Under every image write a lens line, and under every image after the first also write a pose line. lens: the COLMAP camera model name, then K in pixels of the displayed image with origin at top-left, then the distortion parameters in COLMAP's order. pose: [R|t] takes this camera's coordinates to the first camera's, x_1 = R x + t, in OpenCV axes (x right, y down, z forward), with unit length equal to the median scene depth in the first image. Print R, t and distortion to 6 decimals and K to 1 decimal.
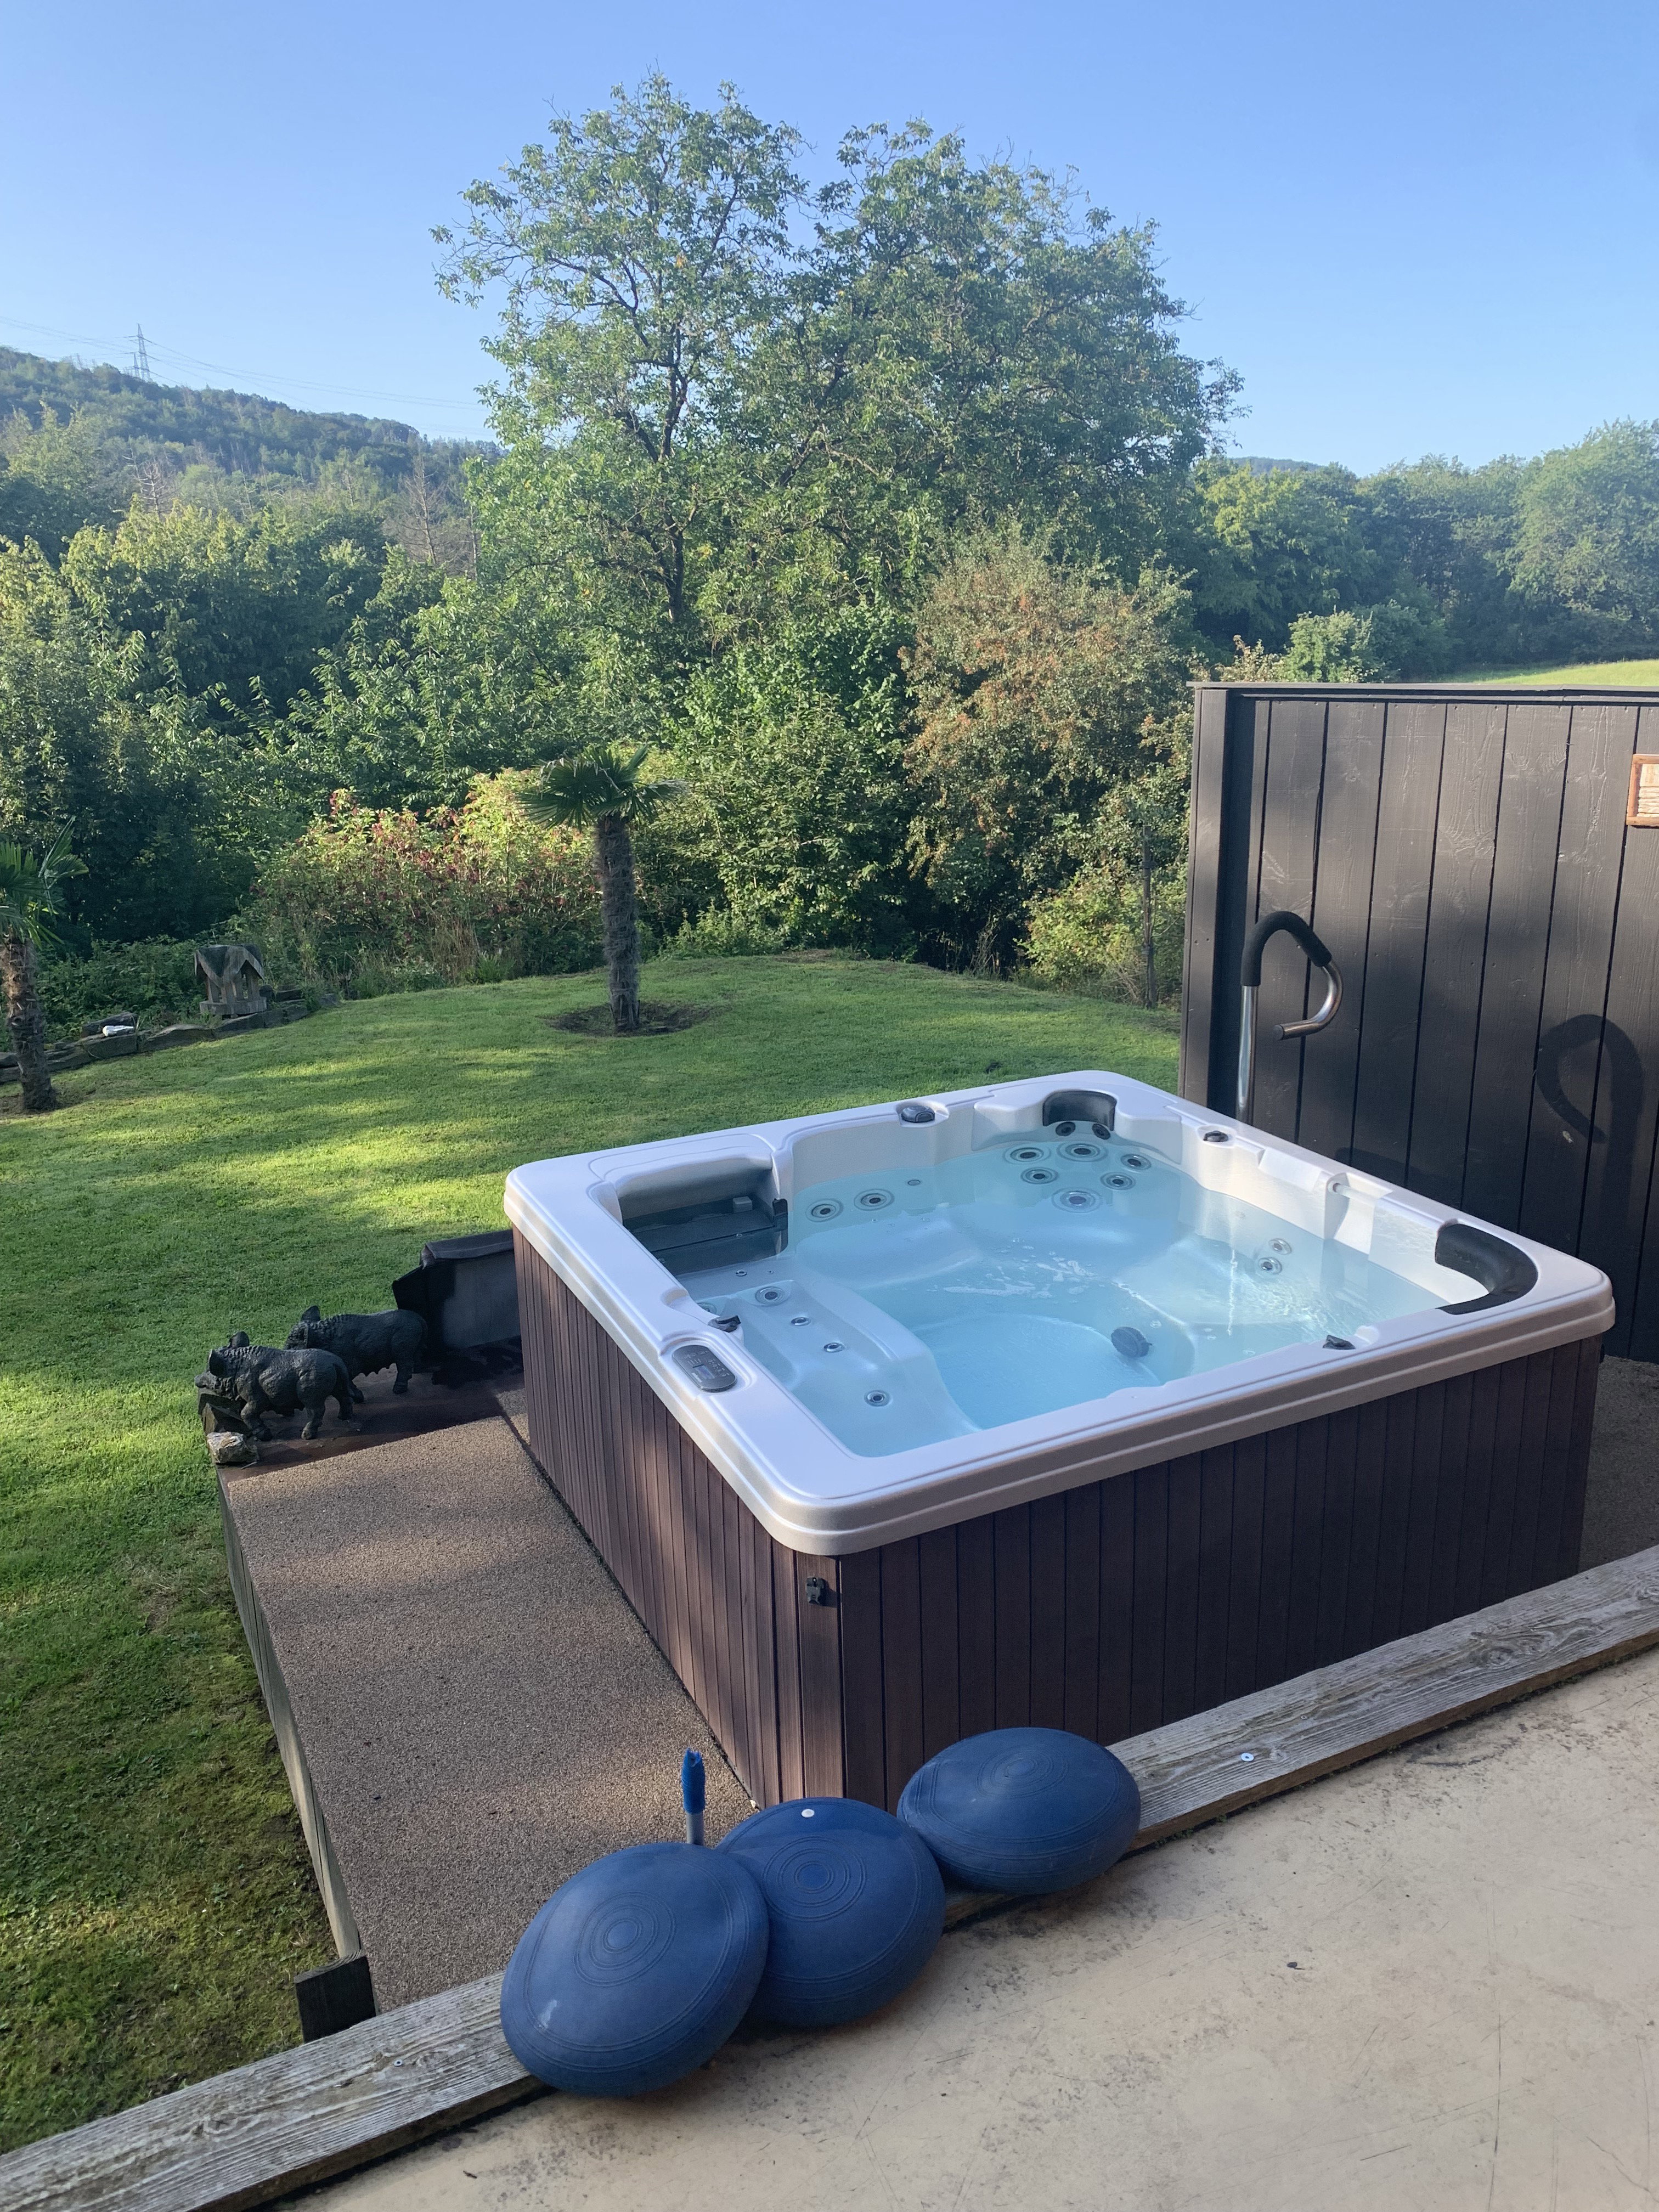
lens RADIAL K [[1699.2, 0, 829.5], [0, 1699.2, 1106.1], [0, 0, 1]] dist [-0.008106, -0.006020]
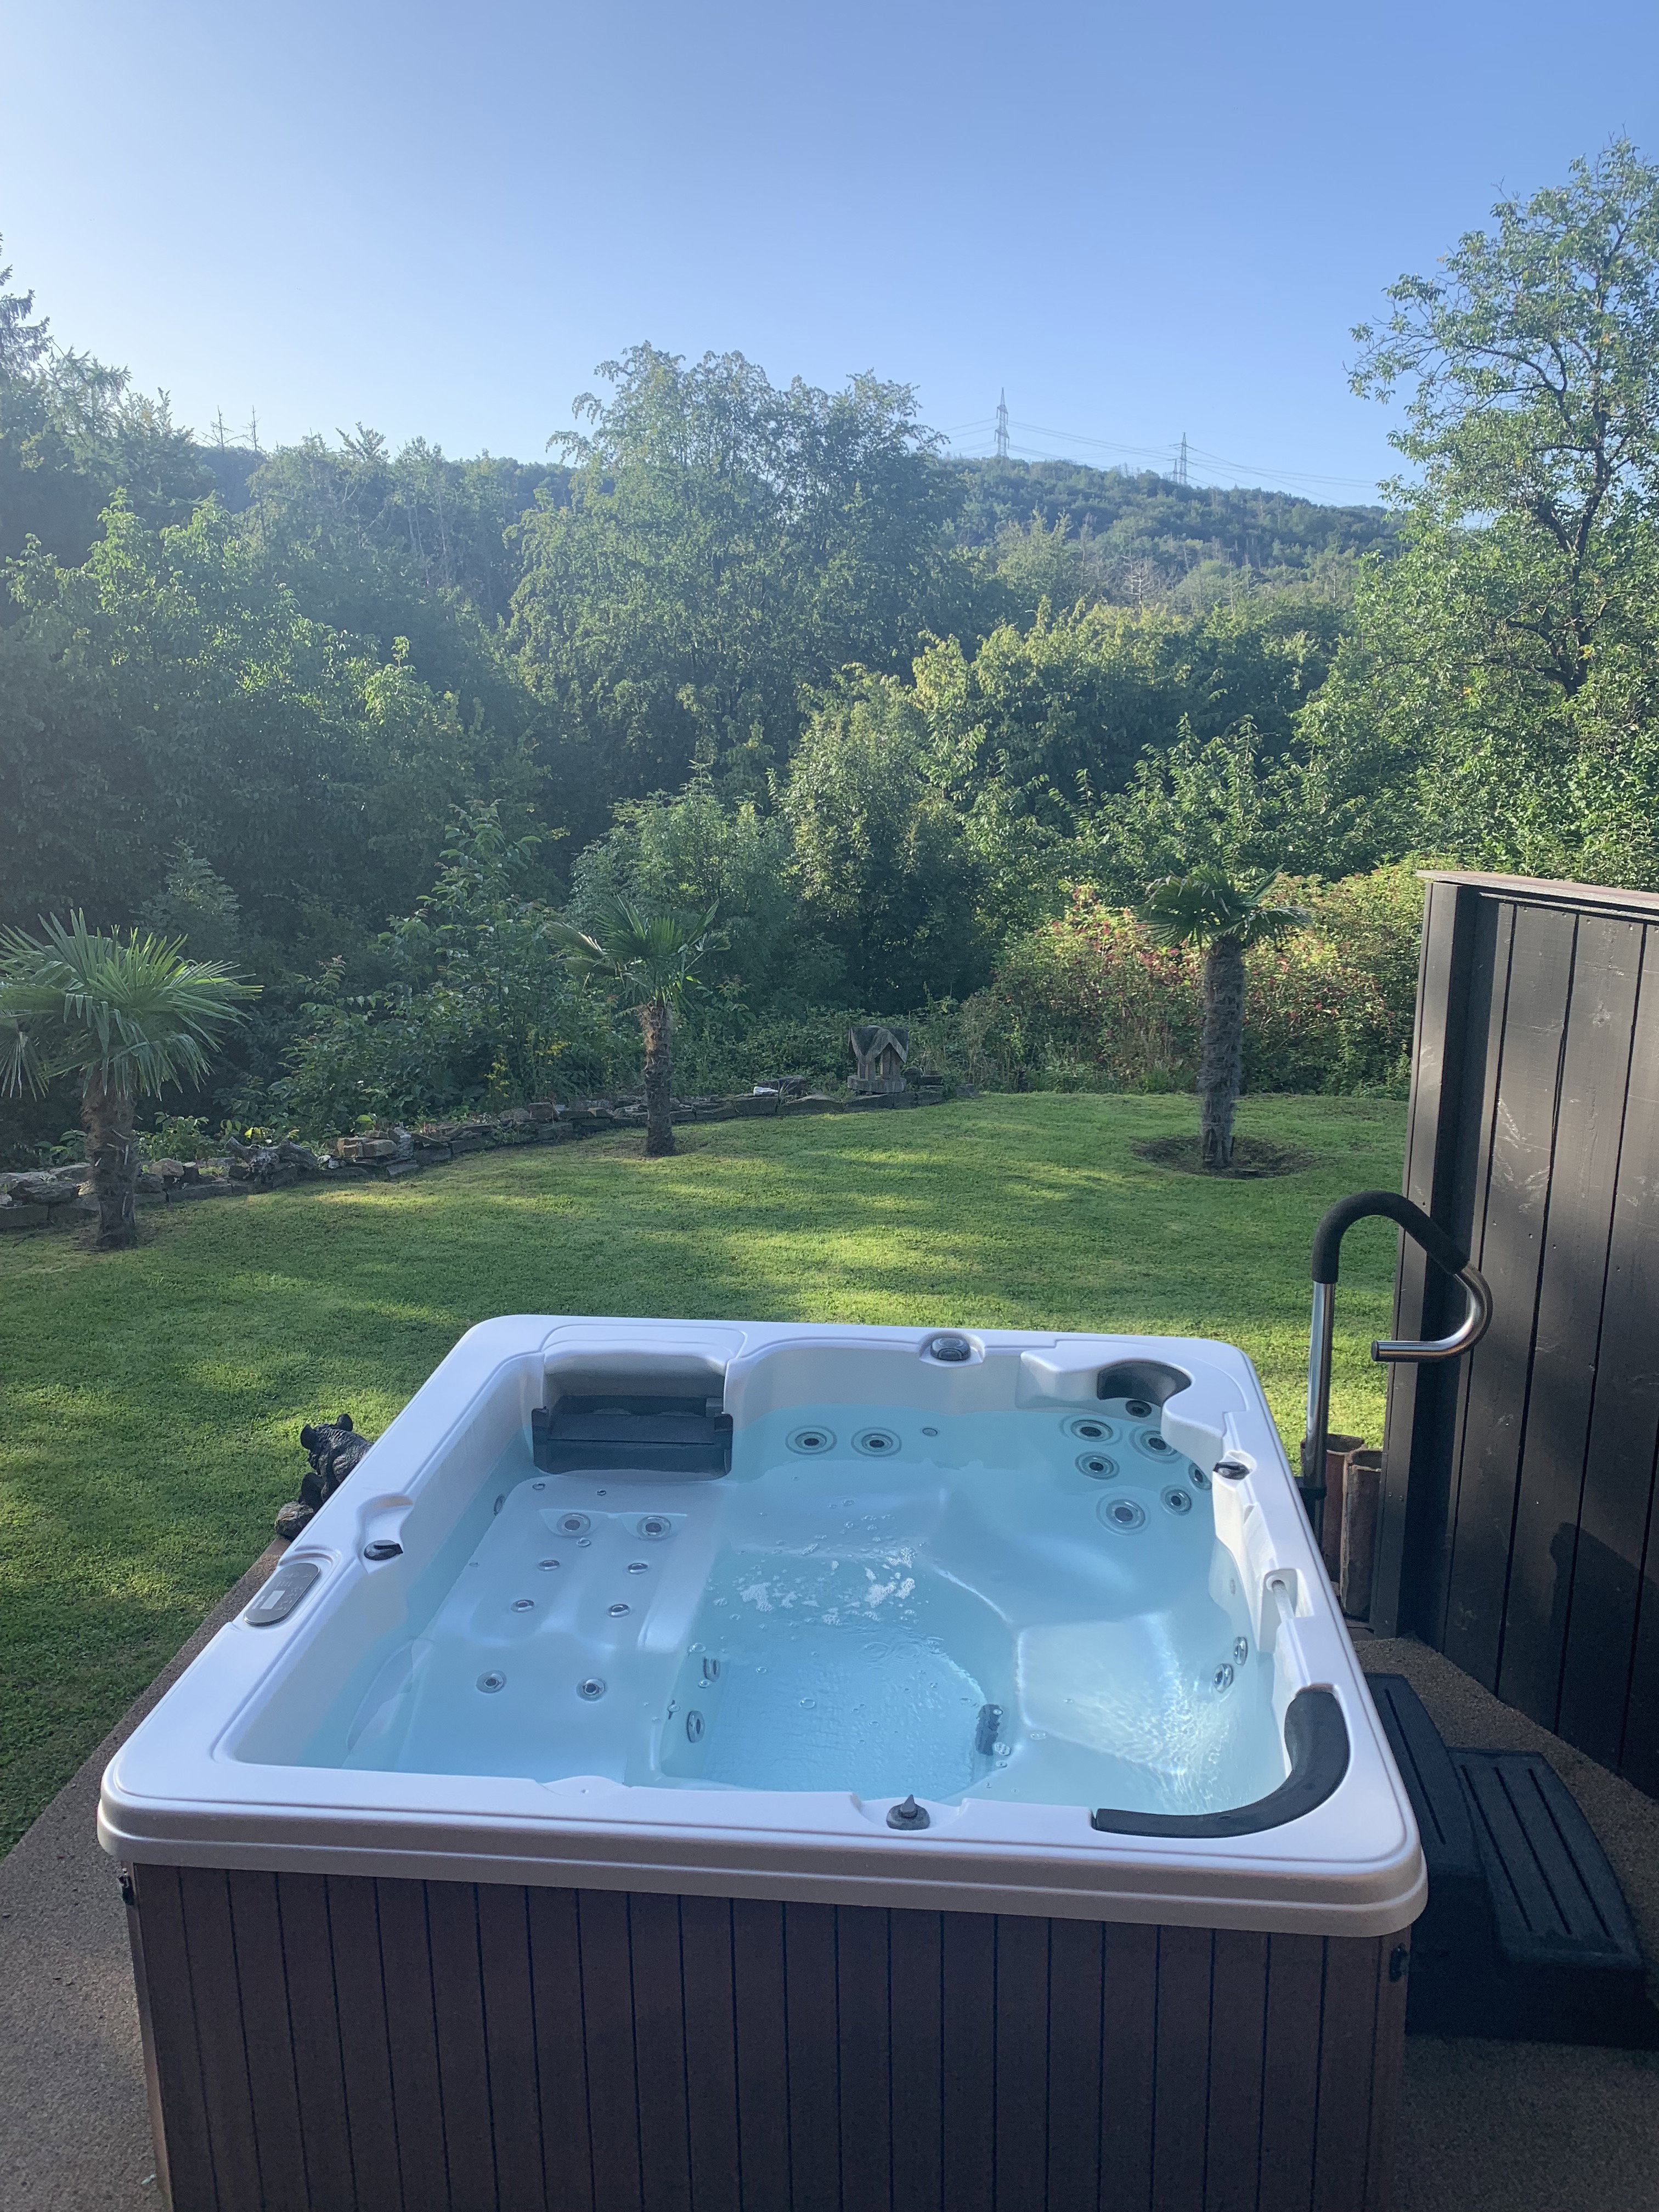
lens RADIAL K [[1669.1, 0, 828.0], [0, 1669.1, 1070.7], [0, 0, 1]] dist [0.041889, -0.062854]
pose [[0.839066, 0.132849, -0.527560, 0.104763], [-0.165872, 0.986025, -0.015516, -0.027299], [0.518126, 0.100526, 0.849376, 0.058024]]
